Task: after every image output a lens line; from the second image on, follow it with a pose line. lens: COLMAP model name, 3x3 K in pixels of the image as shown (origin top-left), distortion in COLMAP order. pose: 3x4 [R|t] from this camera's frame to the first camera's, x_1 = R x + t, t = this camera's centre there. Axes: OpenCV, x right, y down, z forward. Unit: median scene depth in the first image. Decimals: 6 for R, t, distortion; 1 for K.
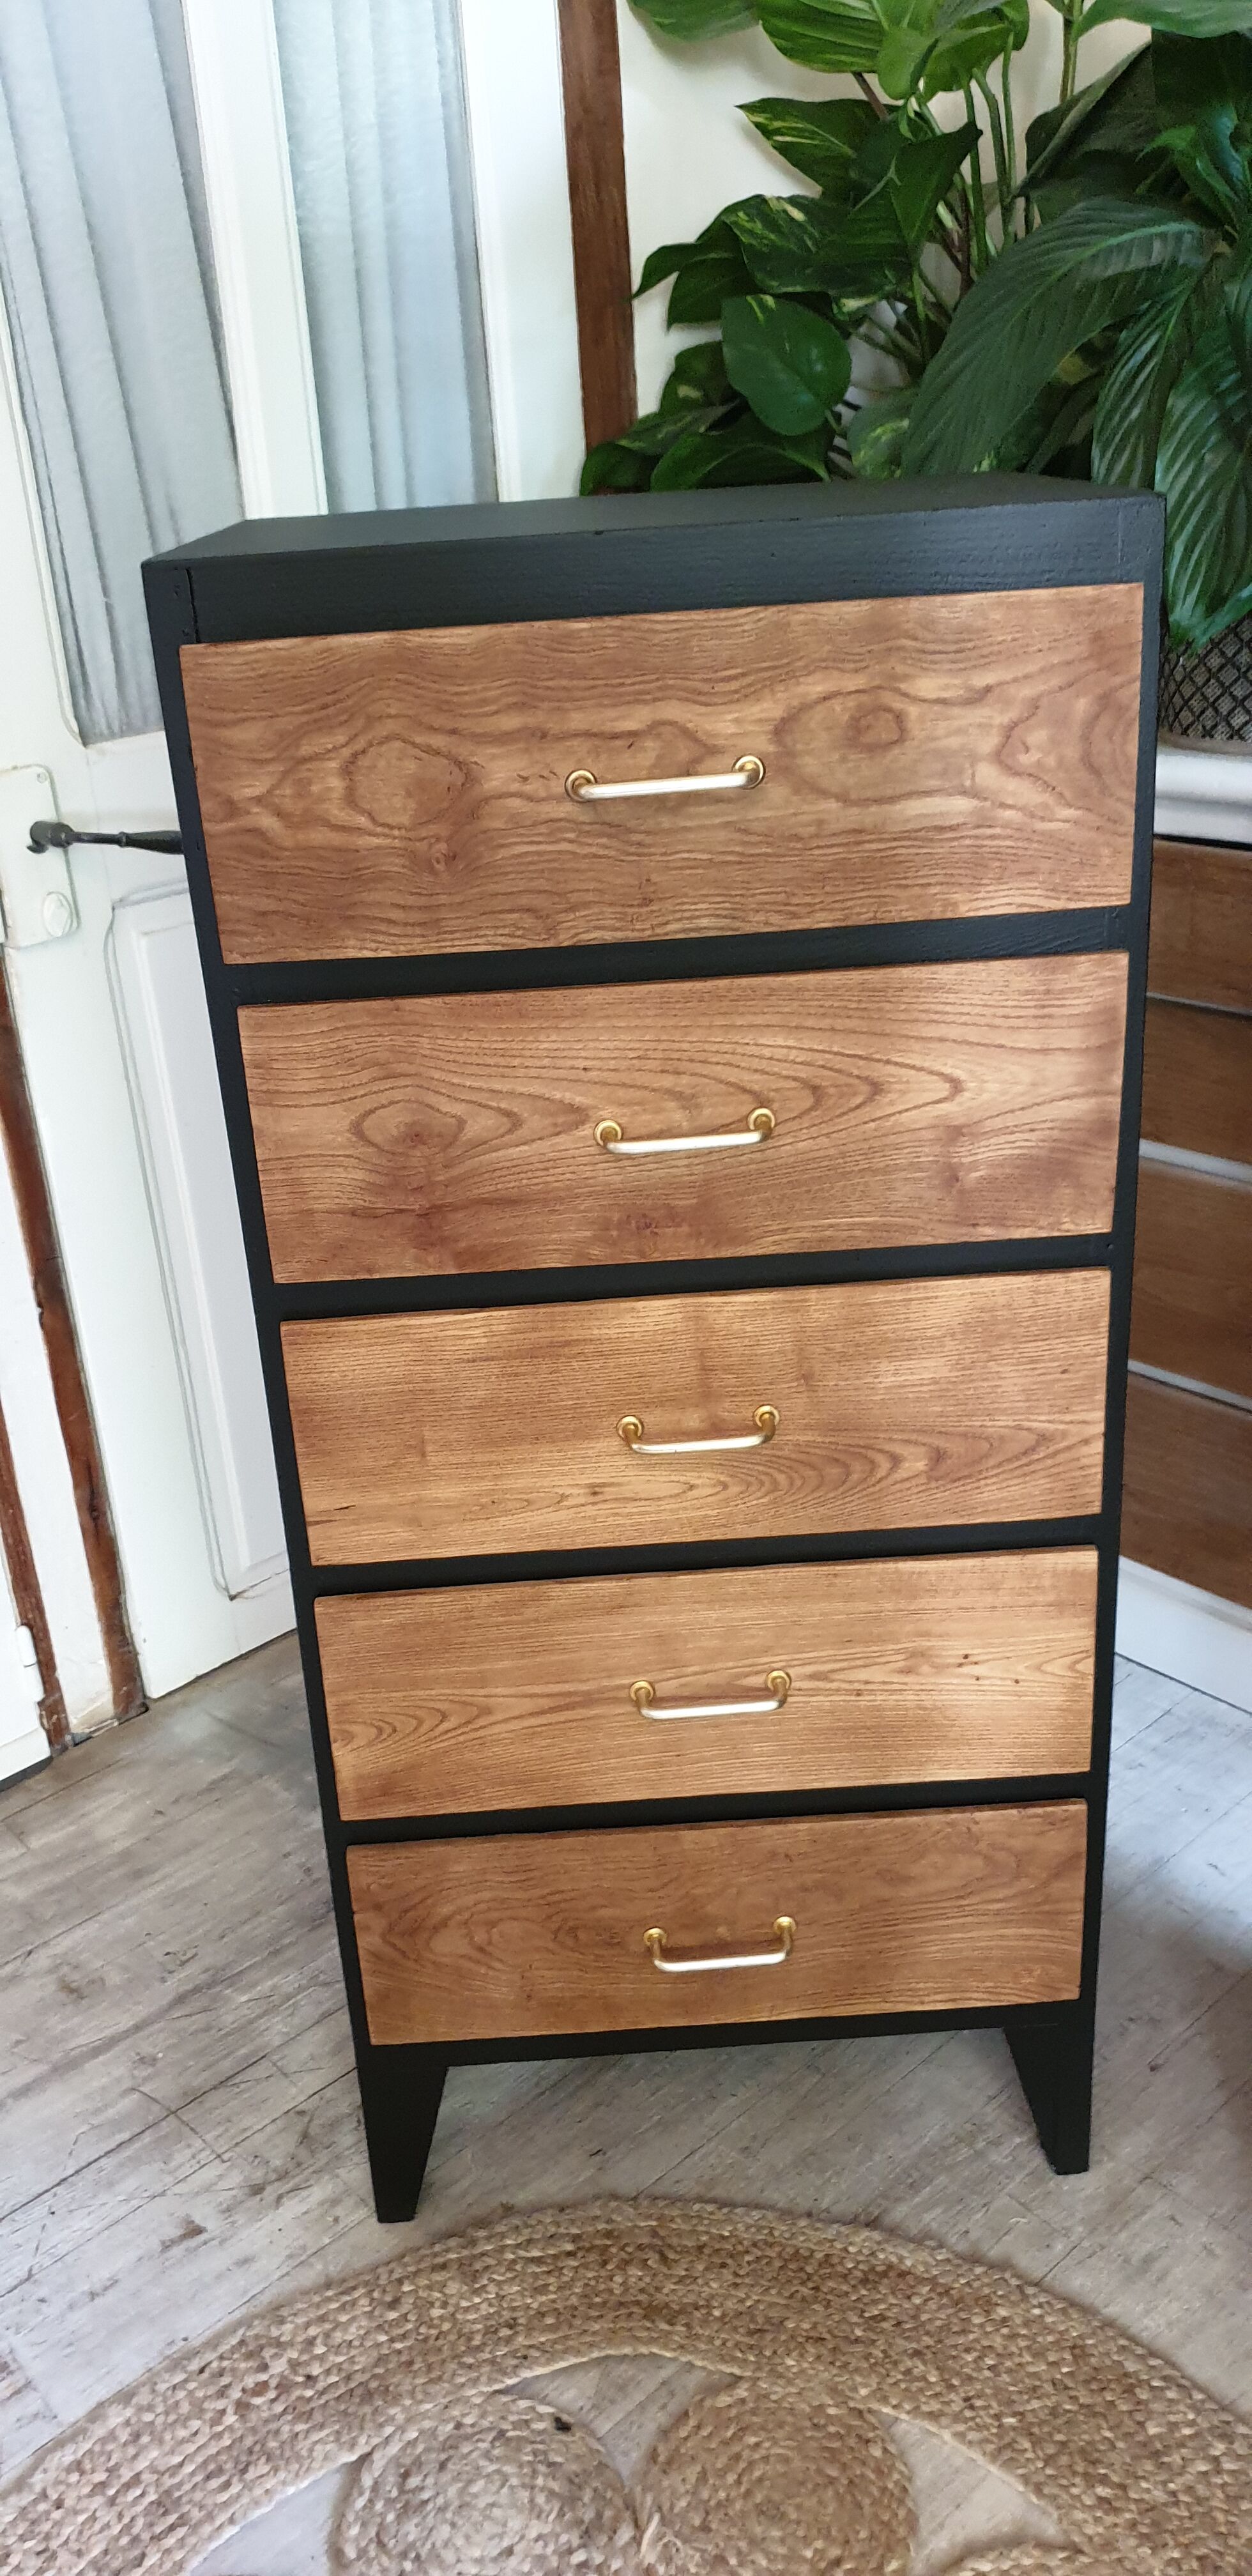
lens RADIAL K [[2050.1, 0, 587.5], [0, 2050.1, 1312.3], [0, 0, 1]] dist [-0.010602, 0.023000]
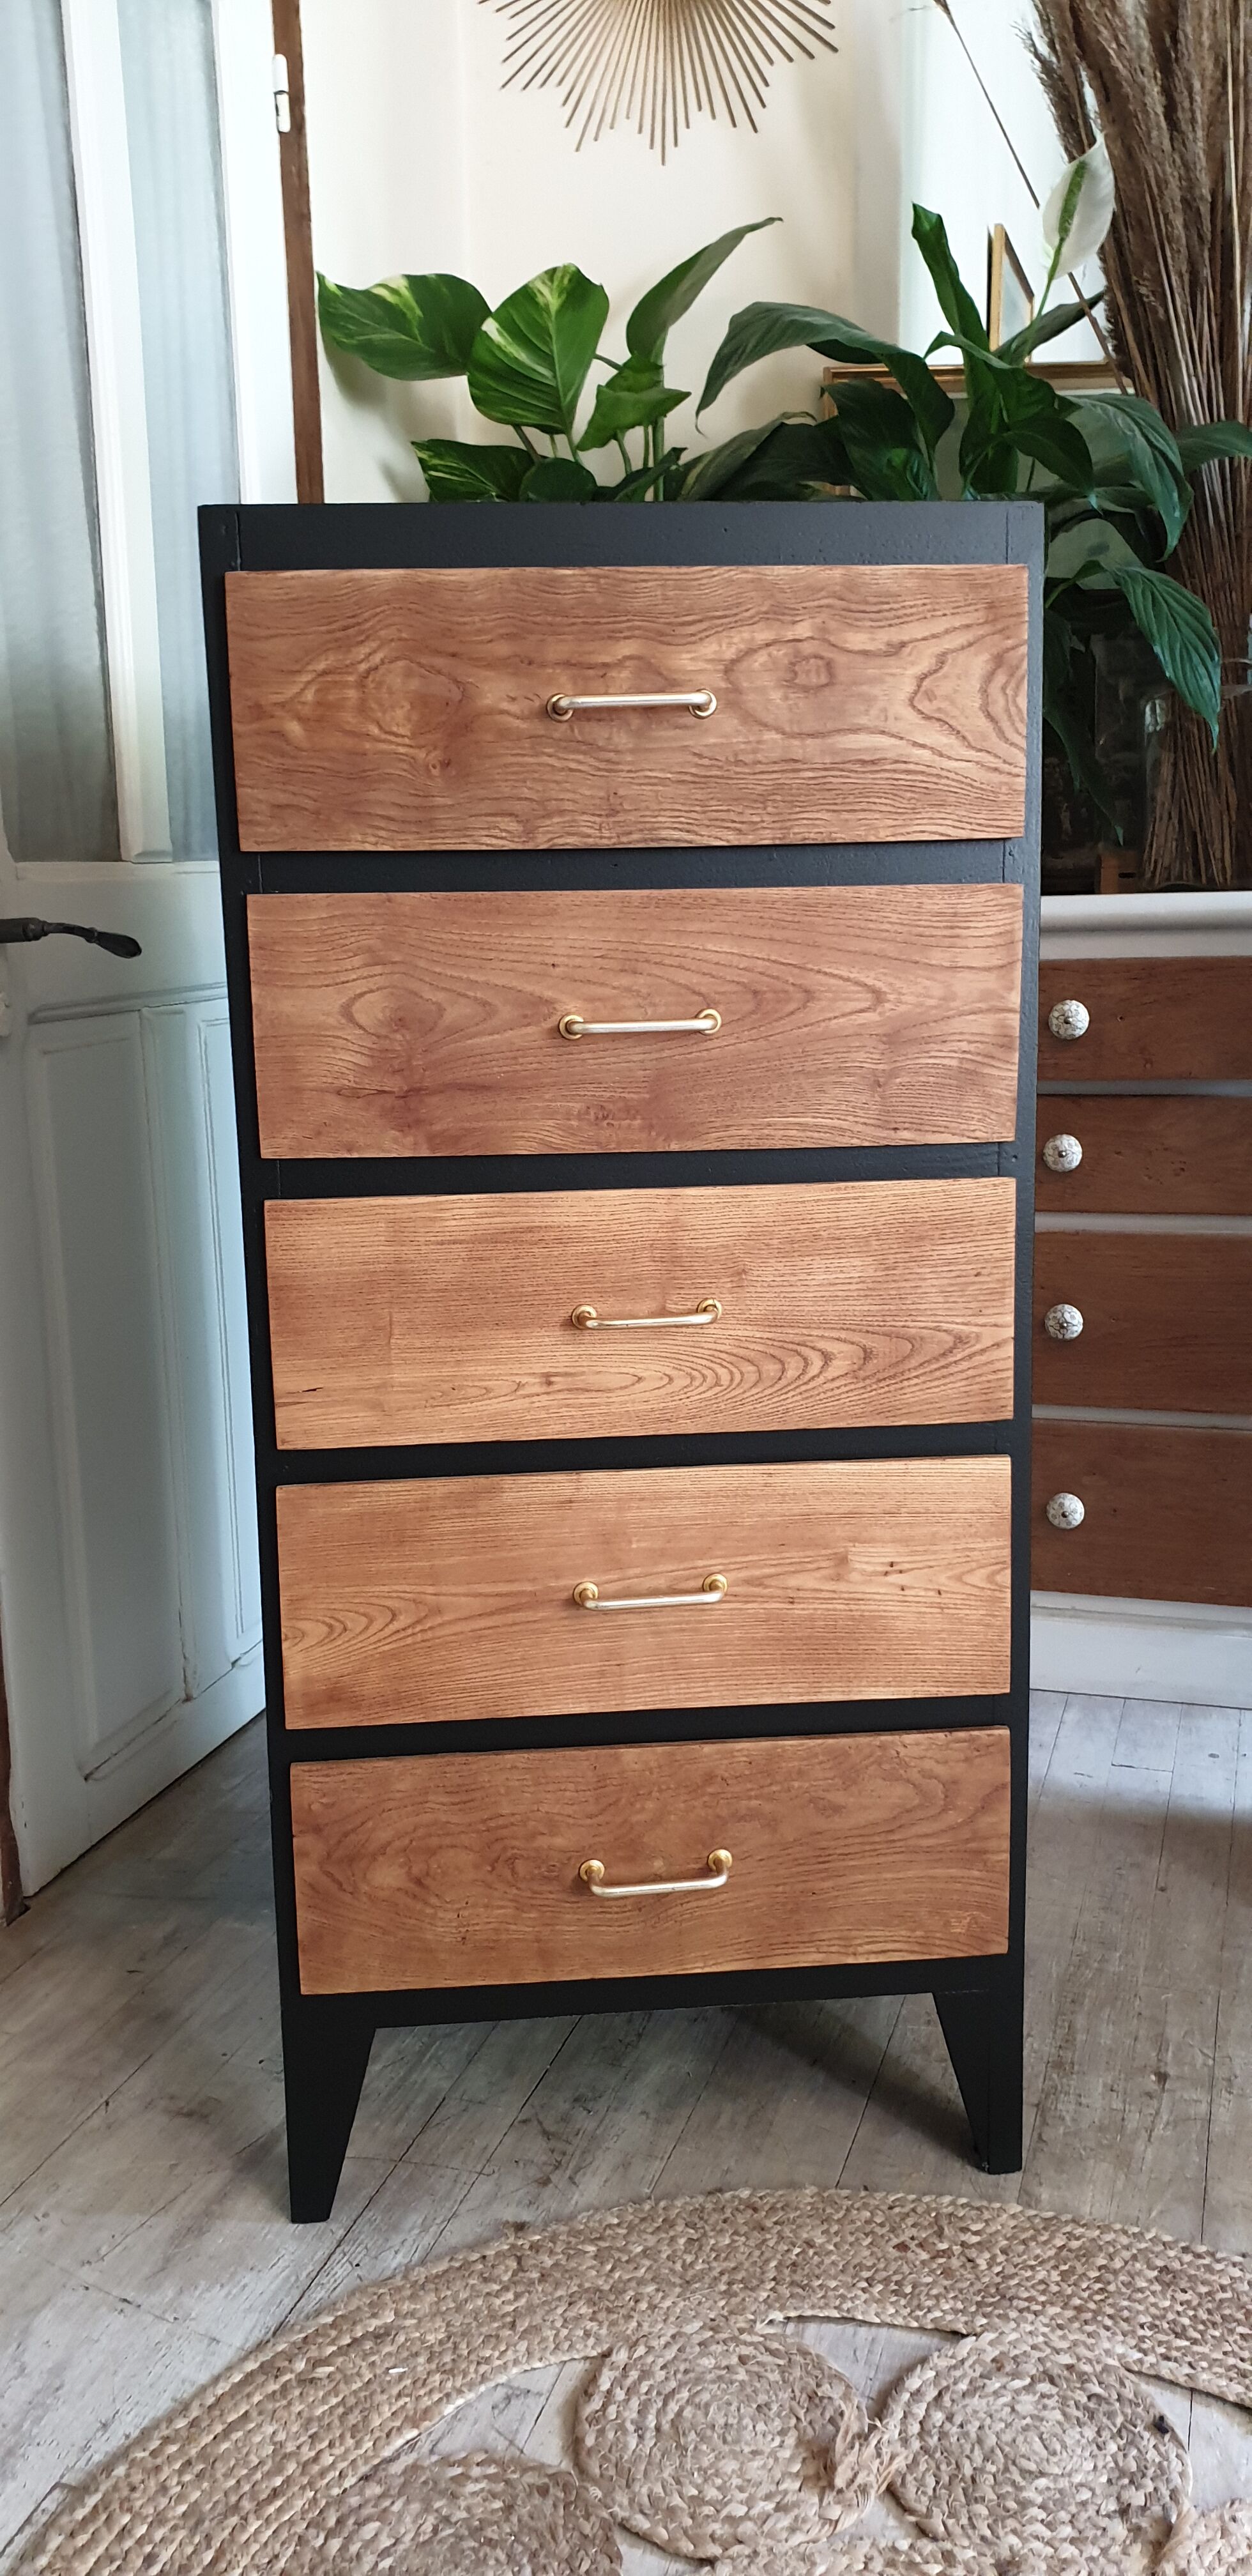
lens RADIAL K [[2050.1, 0, 639.0], [0, 2050.1, 1283.3], [0, 0, 1]] dist [-0.010602, 0.023000]
pose [[0.997521, 0.032529, 0.062400, -0.017990], [-0.016669, 0.970735, -0.239576, 0.297590], [-0.068367, 0.237942, 0.968870, -0.053786]]
